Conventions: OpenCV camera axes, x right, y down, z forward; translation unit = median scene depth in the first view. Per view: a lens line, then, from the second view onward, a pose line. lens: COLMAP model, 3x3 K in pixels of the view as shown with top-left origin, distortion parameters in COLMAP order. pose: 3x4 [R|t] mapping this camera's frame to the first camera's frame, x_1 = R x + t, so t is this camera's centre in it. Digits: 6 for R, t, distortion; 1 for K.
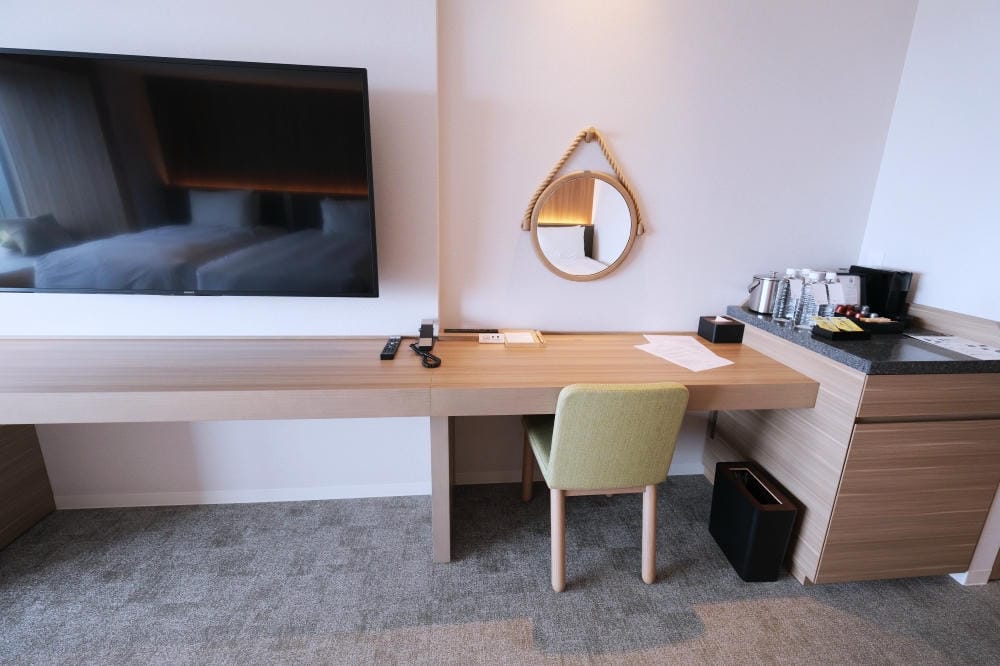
lens RADIAL K [[441.1, 0, 500.8], [0, 441.1, 320.2], [0, 0, 1]] dist [-0.003712, -0.000956]
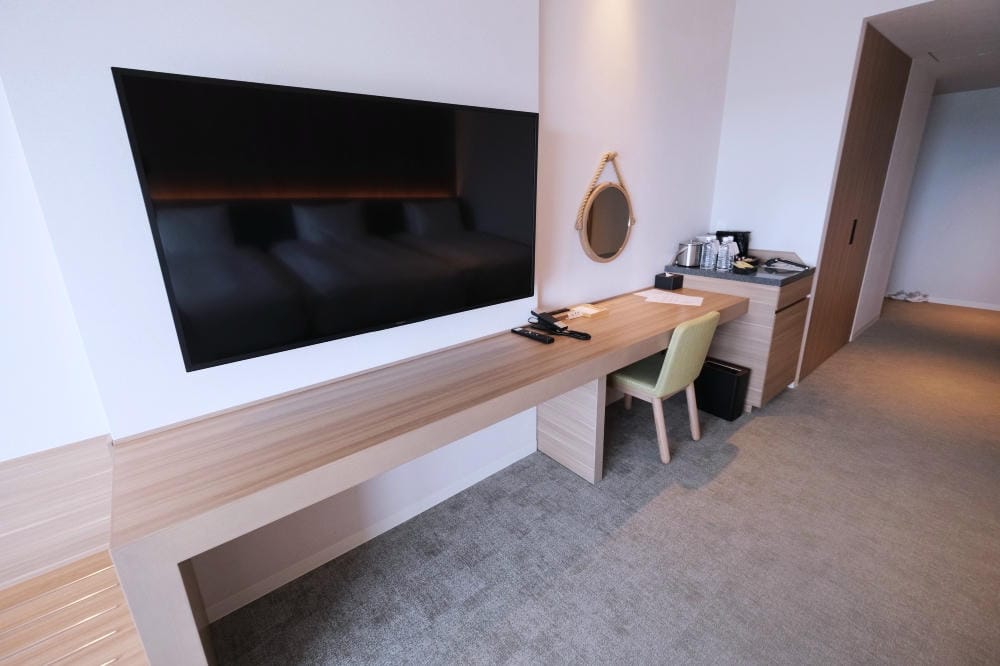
lens RADIAL K [[454.3, 0, 503.4], [0, 454.3, 318.5], [0, 0, 1]] dist [0.002275, -0.000099]
pose [[0.821550, -0.197691, 0.534764, -1.010624], [0.181744, 0.979836, 0.083014, -0.103325], [-0.540392, 0.028990, 0.840914, -0.018882]]
